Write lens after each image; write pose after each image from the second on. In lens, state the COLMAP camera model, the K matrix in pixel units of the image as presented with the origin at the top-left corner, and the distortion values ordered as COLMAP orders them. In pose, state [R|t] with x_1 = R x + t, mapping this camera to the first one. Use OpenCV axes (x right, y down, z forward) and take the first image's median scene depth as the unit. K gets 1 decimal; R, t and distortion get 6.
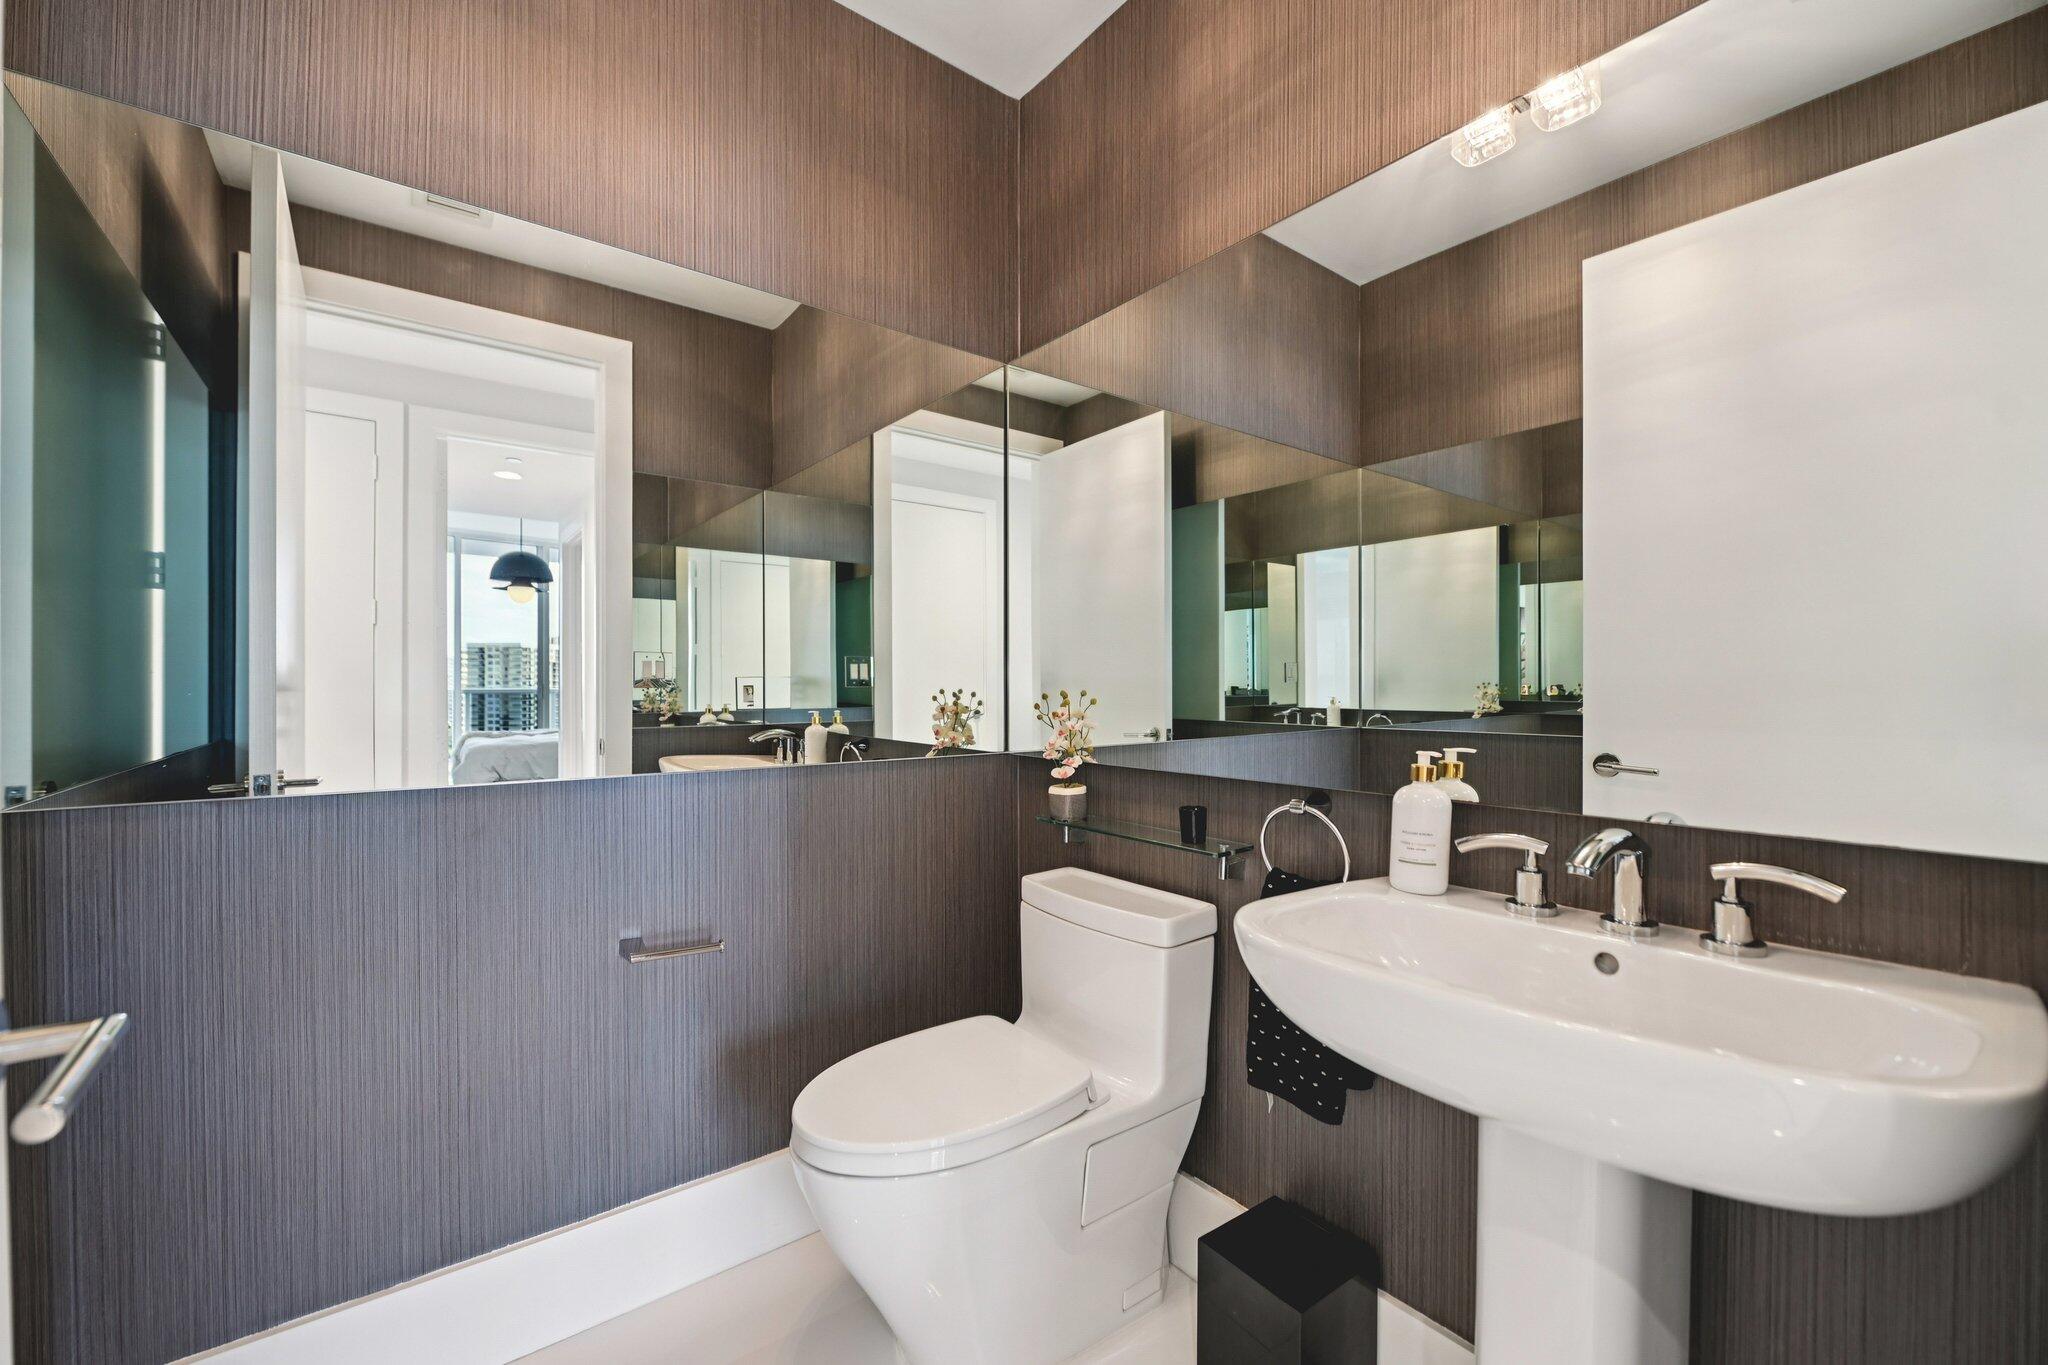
lens RADIAL K [[817.4, 0, 1000.6], [0, 817.4, 684.6], [0, 0, 1]] dist [-0.010318, 0.000960]
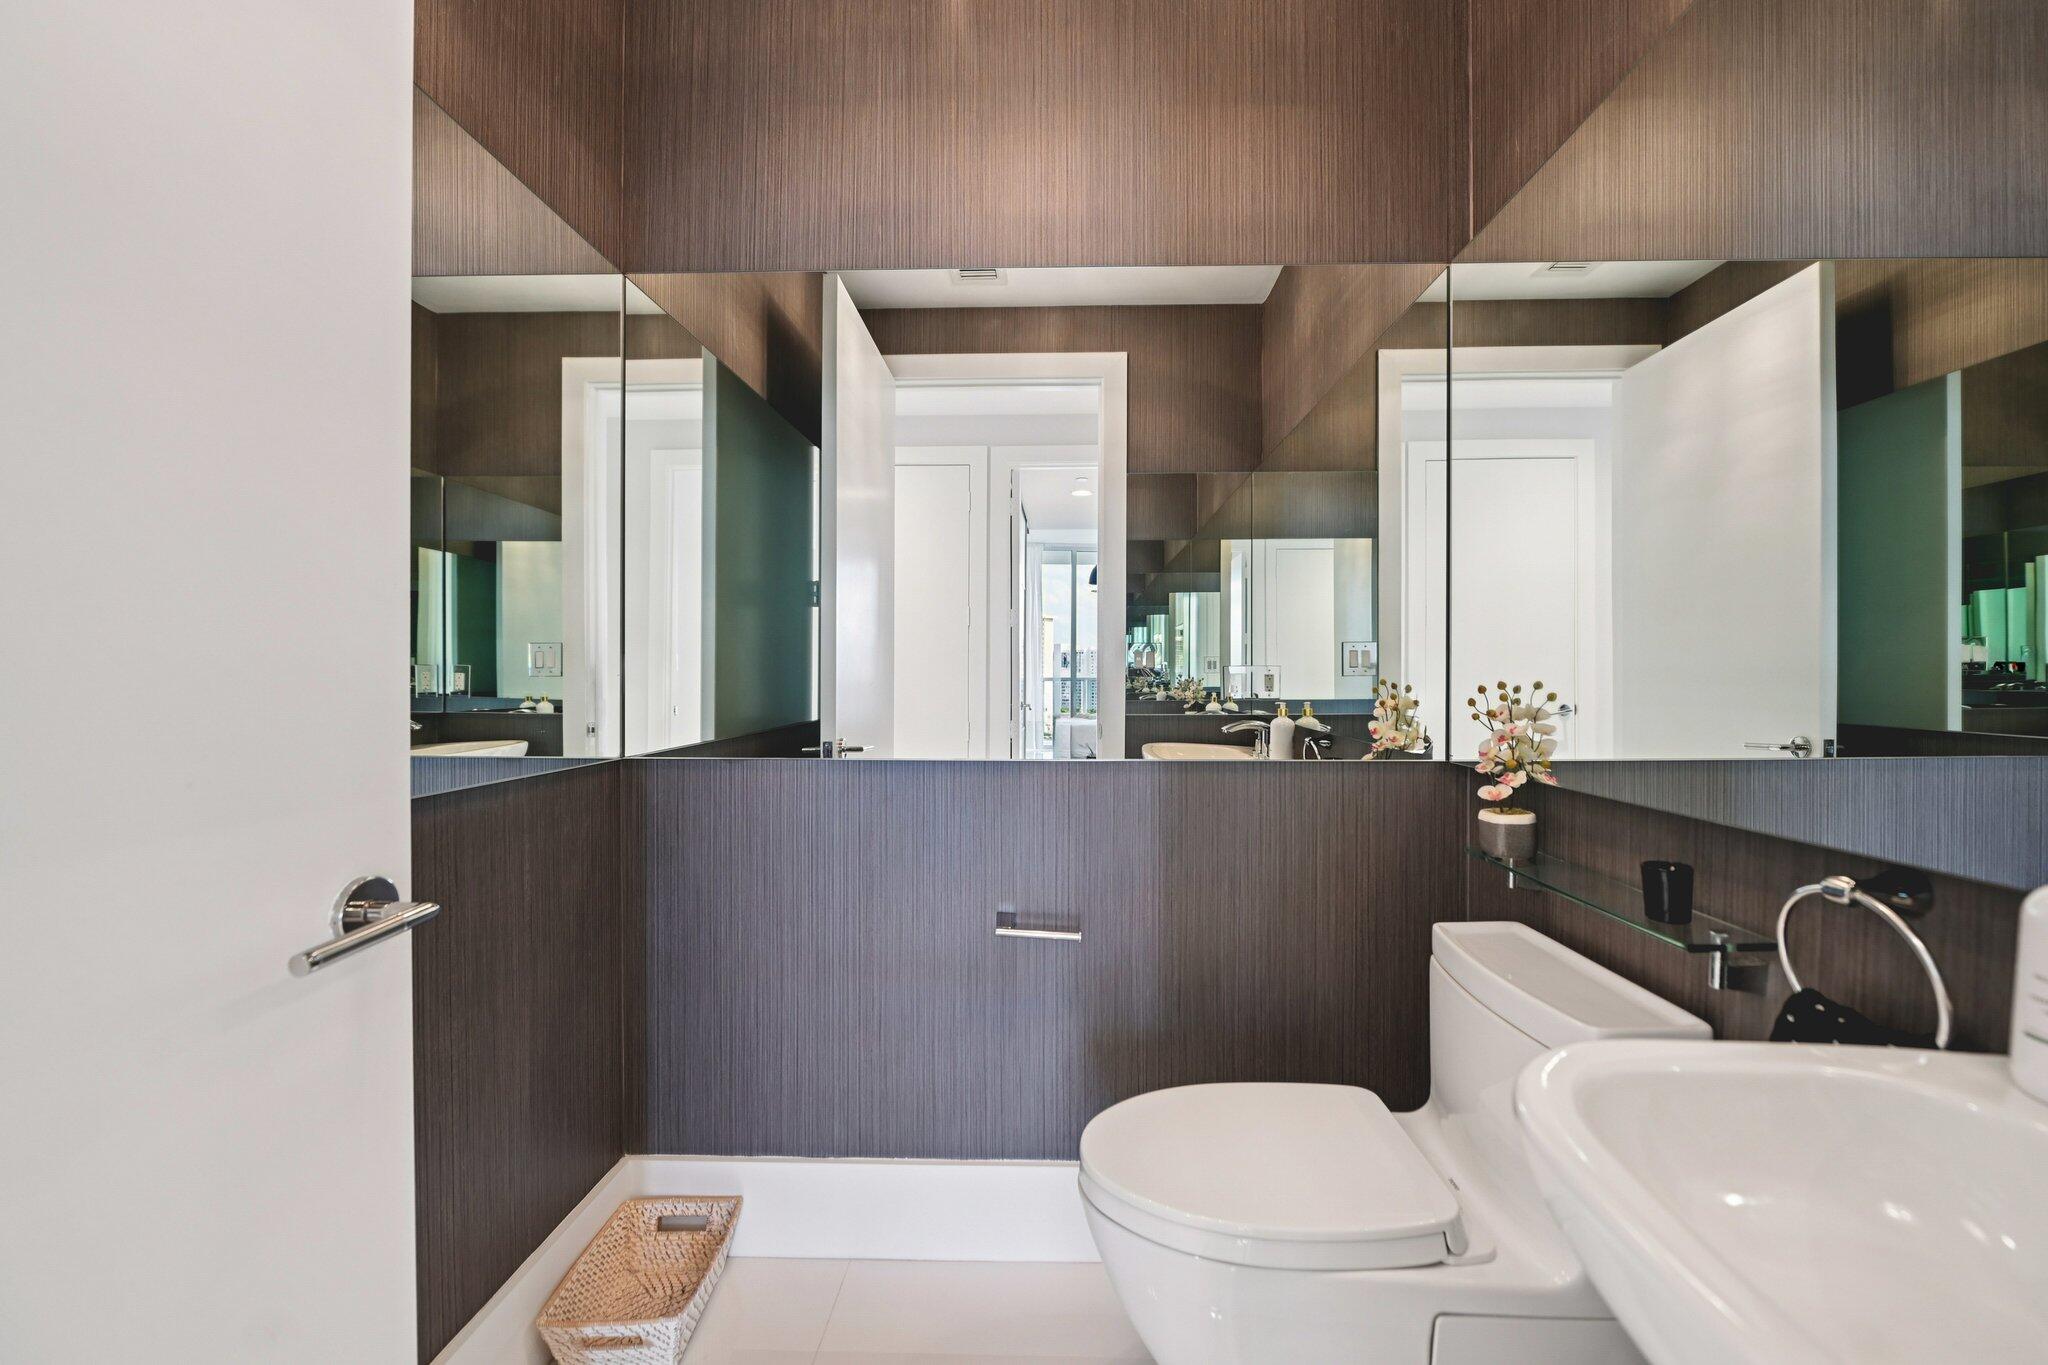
lens RADIAL K [[817.4, 0, 1023.9], [0, 817.4, 676.3], [0, 0, 1]] dist [-0.010318, 0.000960]
pose [[0.783626, 0.000782, -0.621232, 0.172457], [0.001419, 0.999994, 0.003048, -0.000738], [0.621231, -0.003270, 0.783620, 0.134841]]
